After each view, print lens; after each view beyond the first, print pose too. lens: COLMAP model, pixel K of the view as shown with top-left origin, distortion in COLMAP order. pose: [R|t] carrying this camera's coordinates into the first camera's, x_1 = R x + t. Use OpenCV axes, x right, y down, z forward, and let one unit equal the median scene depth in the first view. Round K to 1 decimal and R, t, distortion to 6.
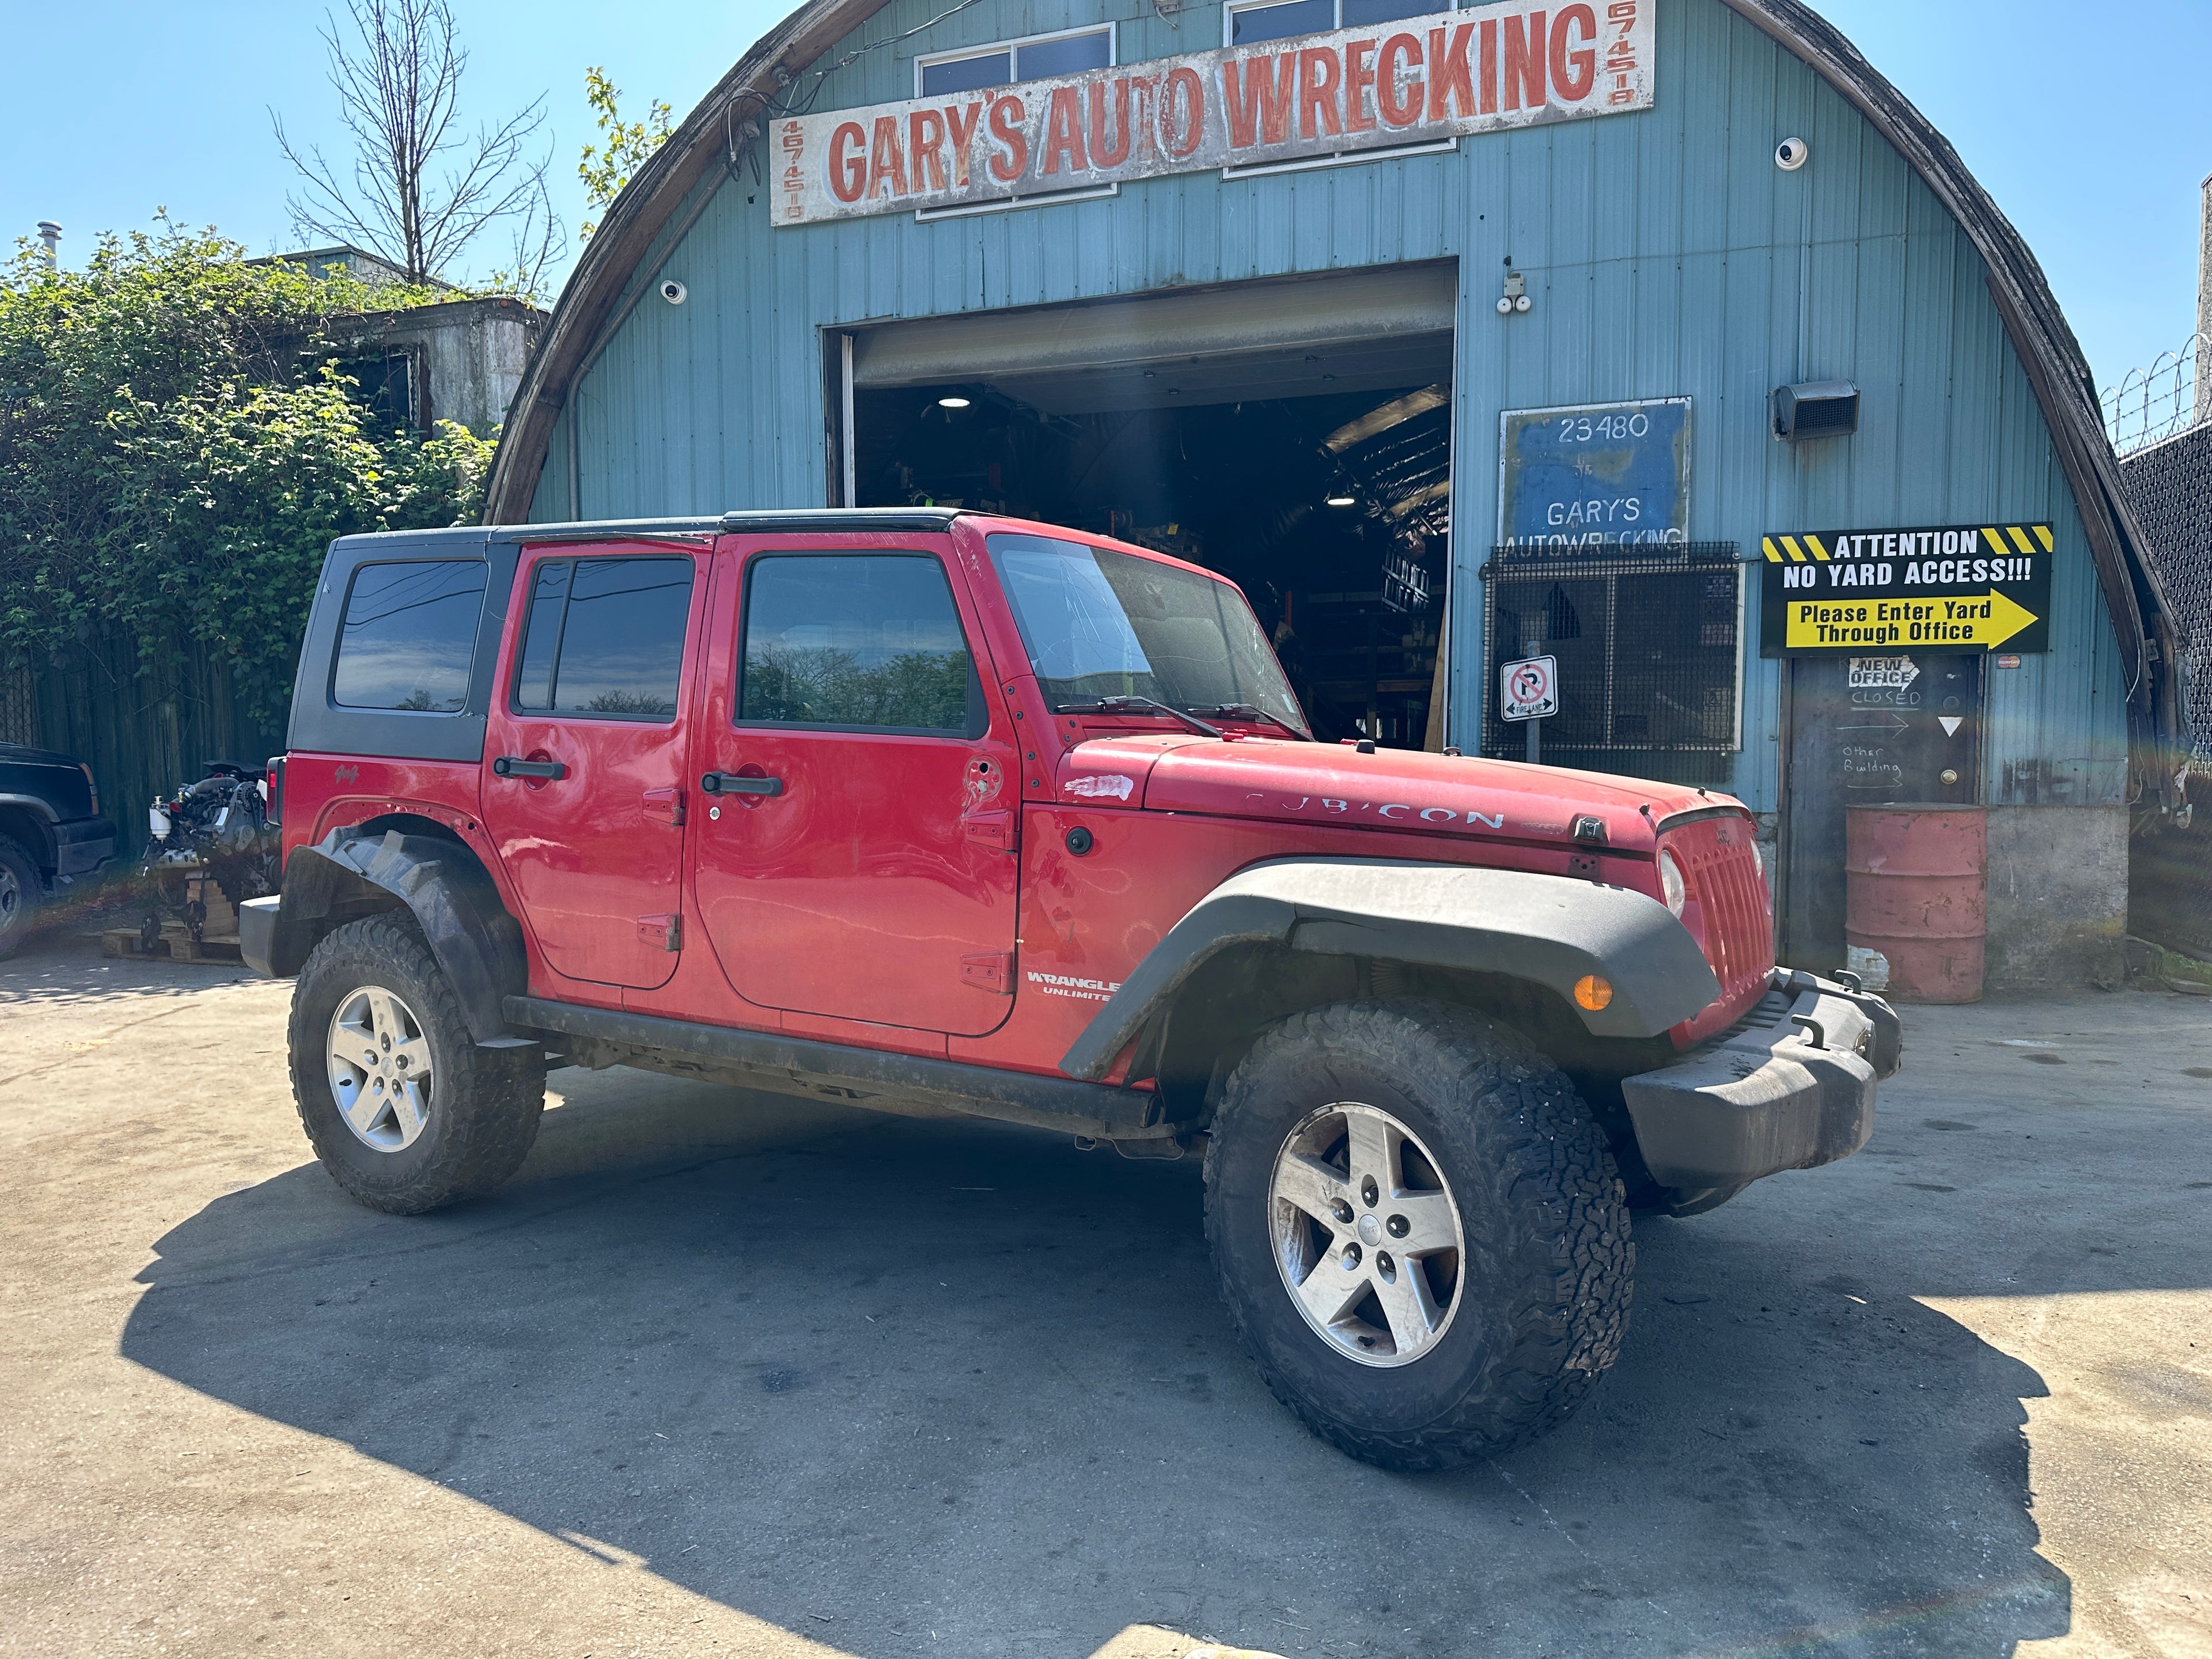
lens RADIAL K [[1528.4, 0, 1096.8], [0, 1528.4, 821.7], [0, 0, 1]] dist [0.031123, -0.041593]
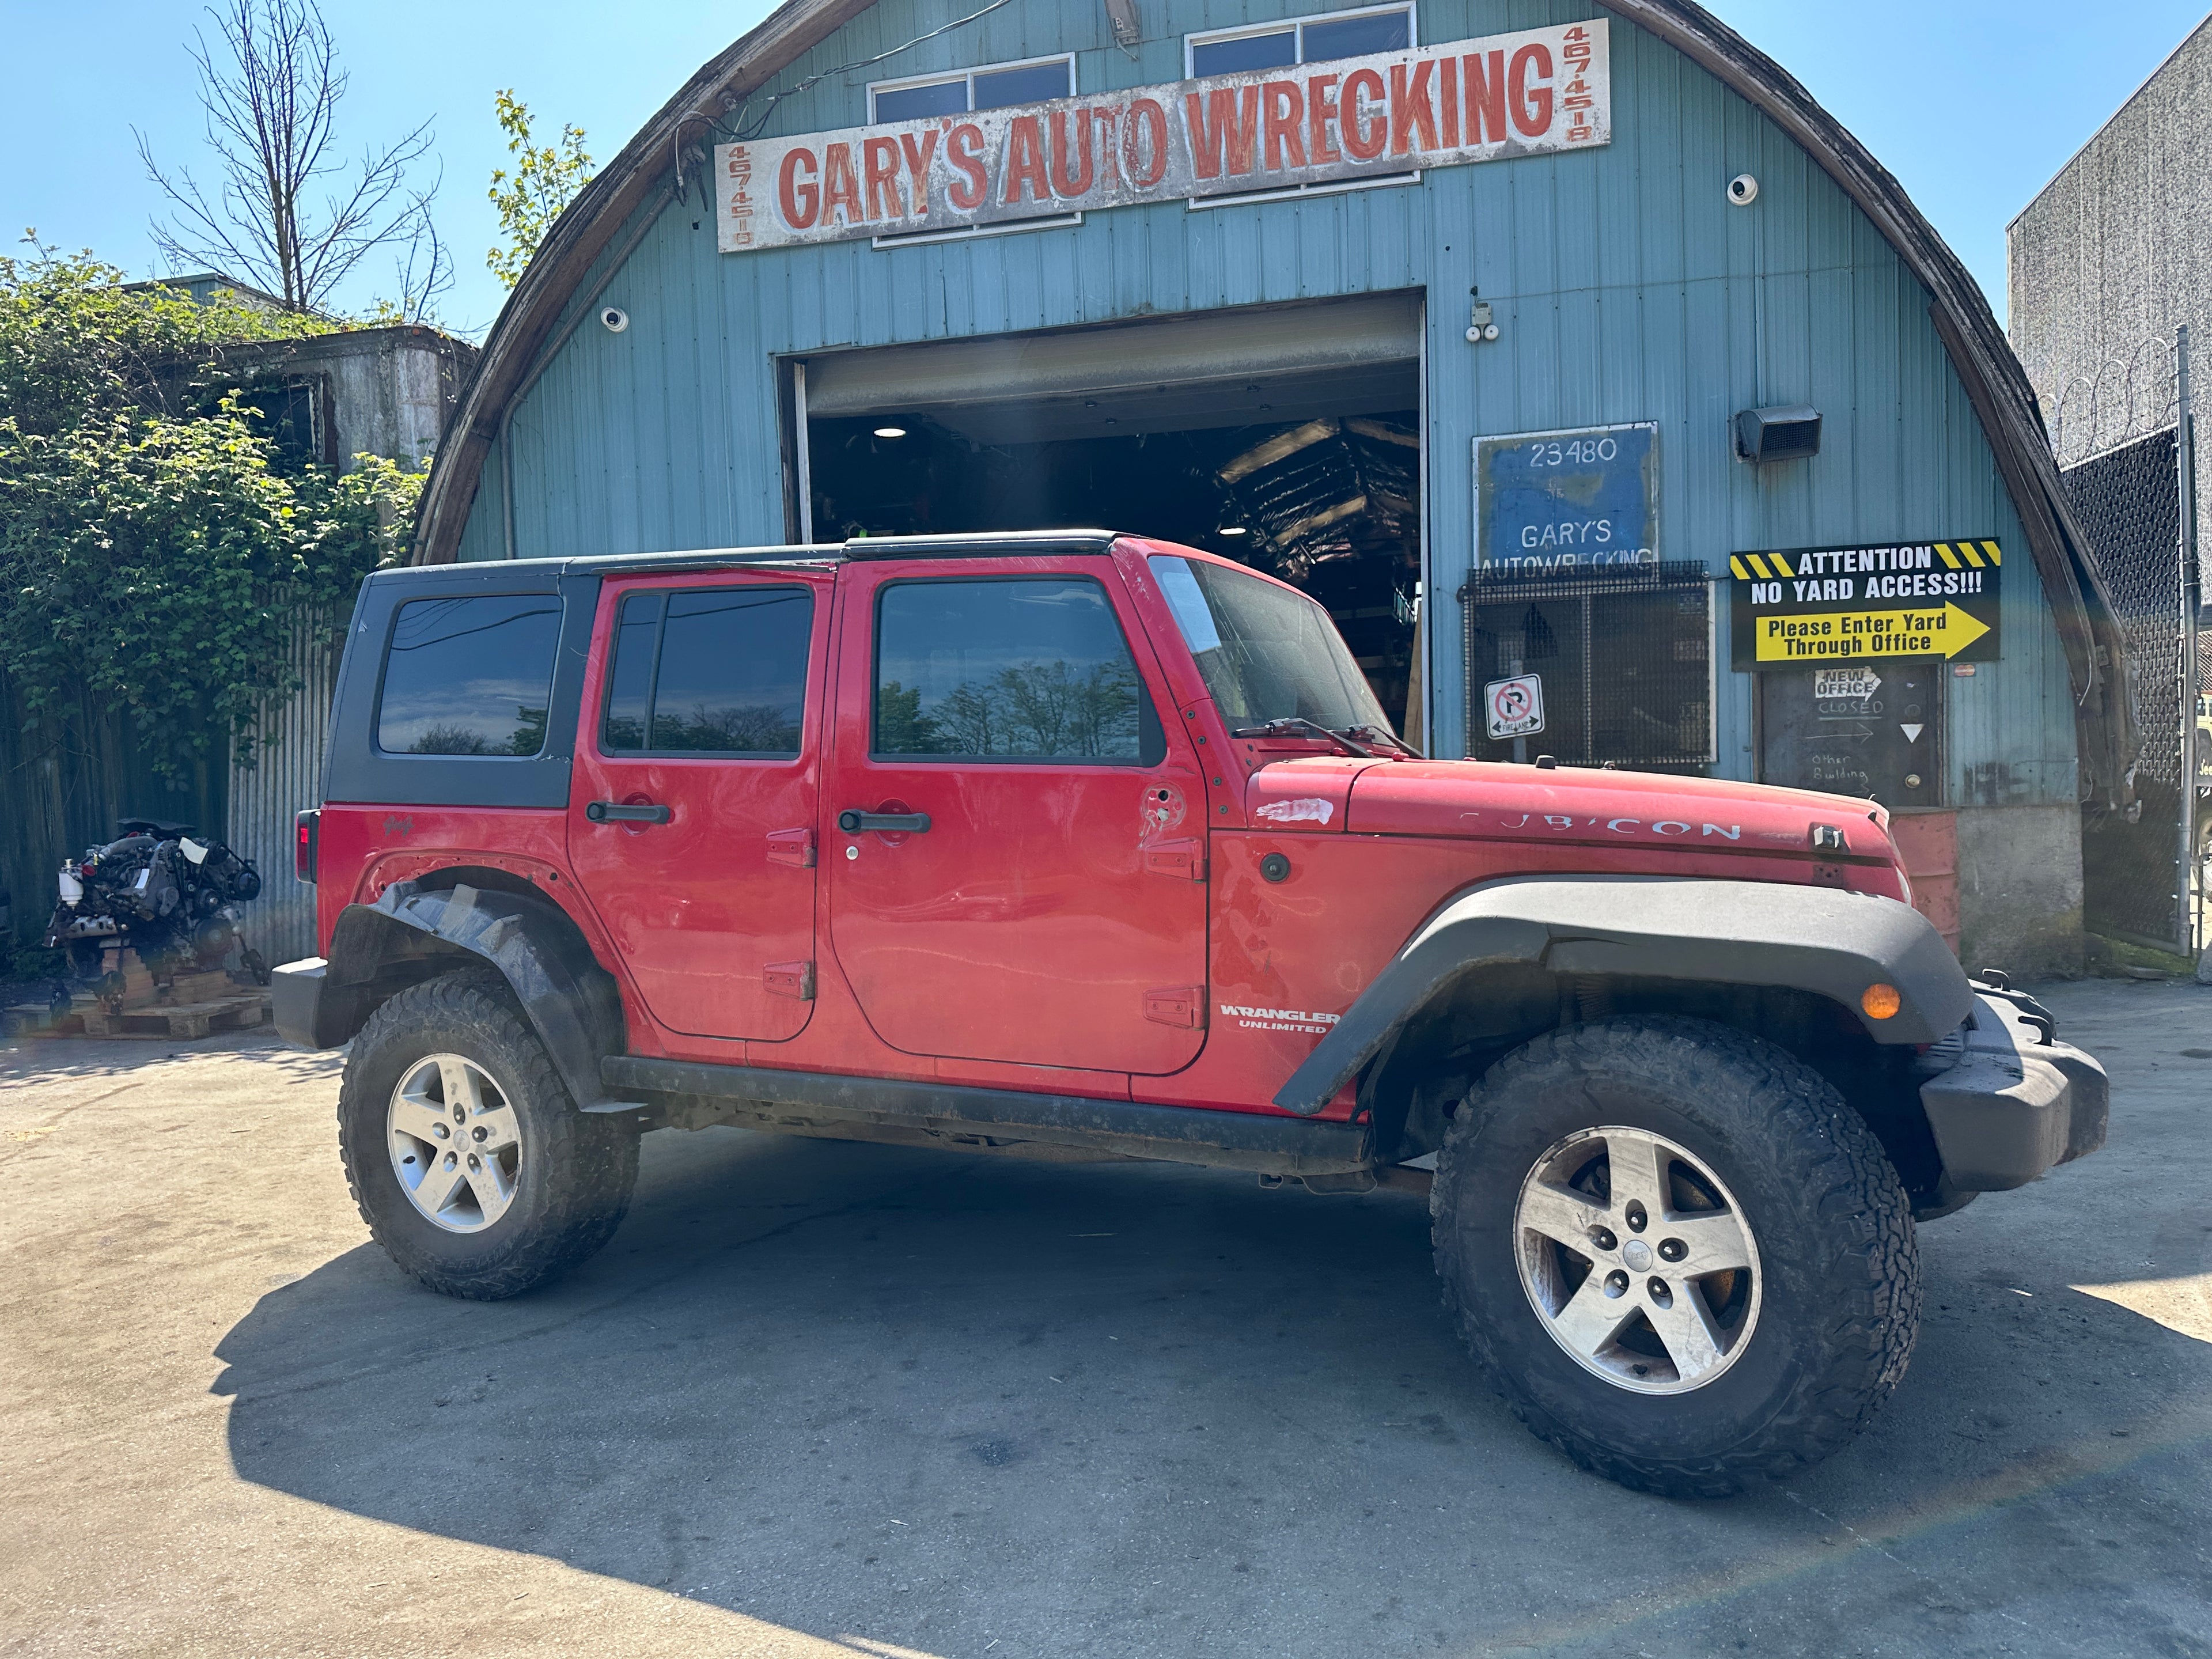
lens RADIAL K [[1528.4, 0, 1114.8], [0, 1528.4, 810.8], [0, 0, 1]] dist [0.031123, -0.041593]
pose [[0.994074, -0.030835, 0.104238, -0.087639], [0.033670, 0.999106, -0.025551, -0.000906], [-0.103357, 0.028910, 0.994224, 0.018342]]
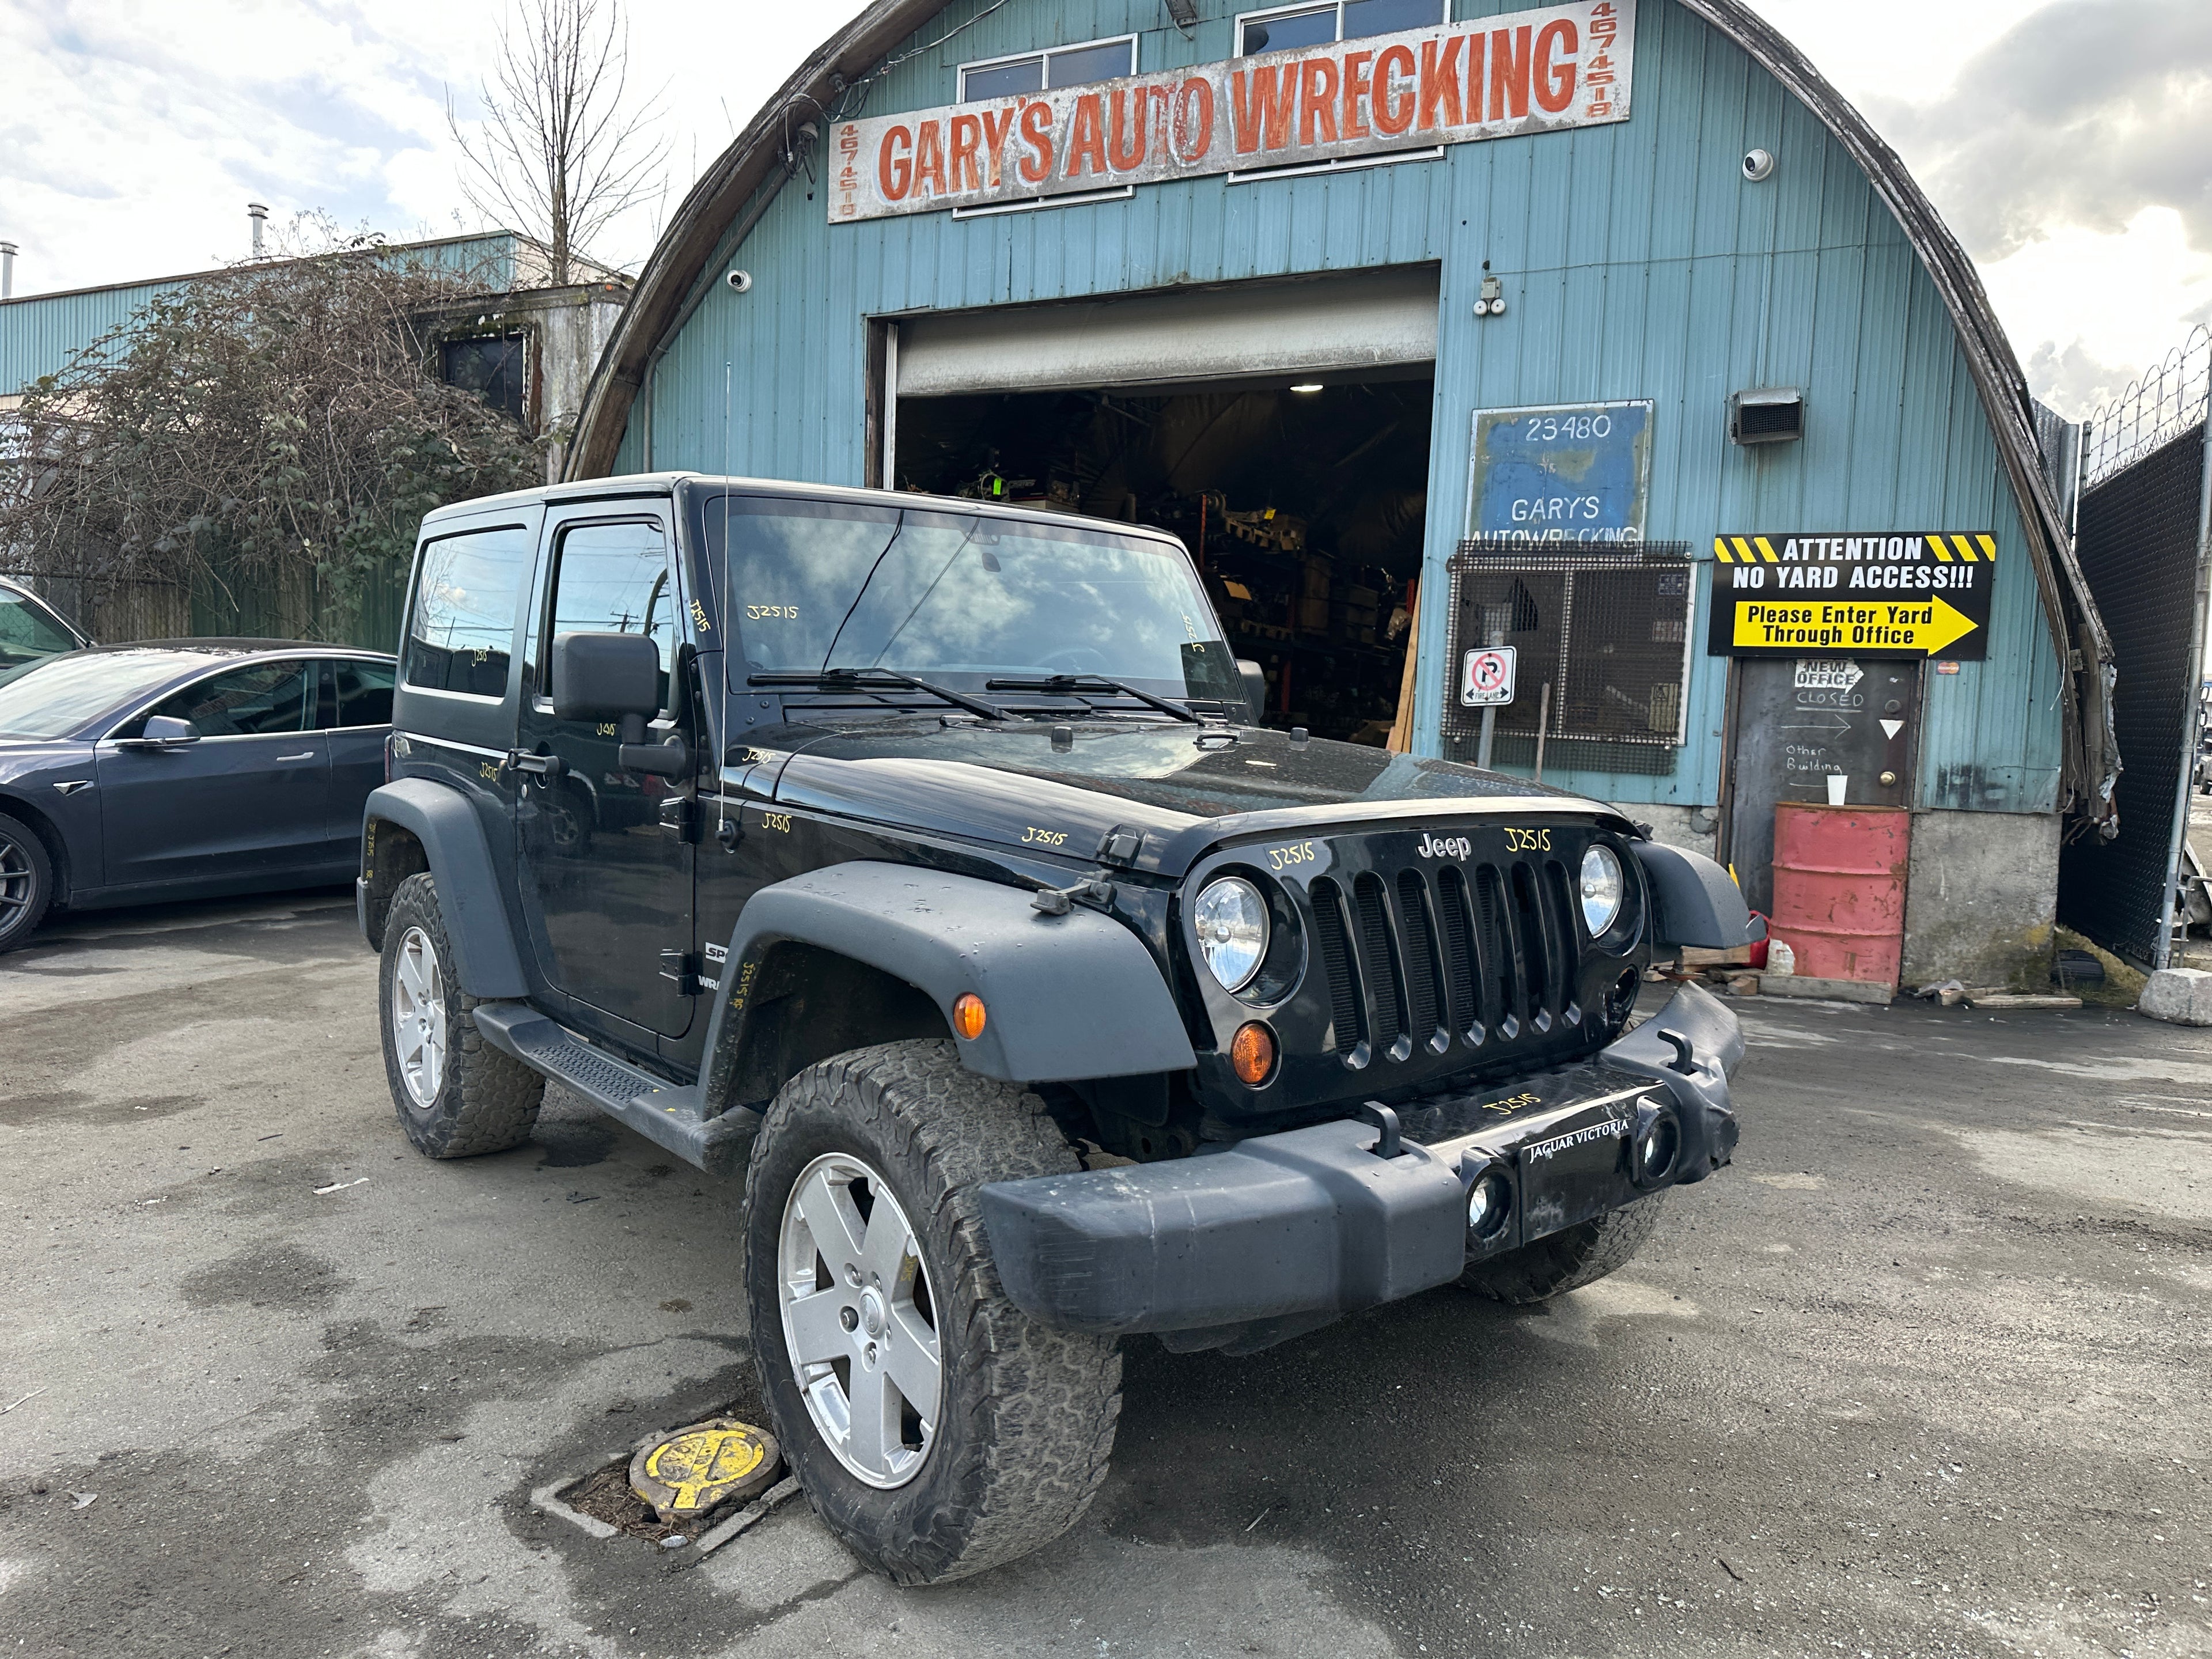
lens RADIAL K [[1528.4, 0, 1121.2], [0, 1528.4, 809.8], [0, 0, 1]] dist [0.031123, -0.041593]
pose [[0.993585, 0.049851, -0.101507, 0.145443], [-0.049589, 0.998757, 0.005112, 0.010638], [0.101636, -0.000045, 0.994822, -0.060181]]
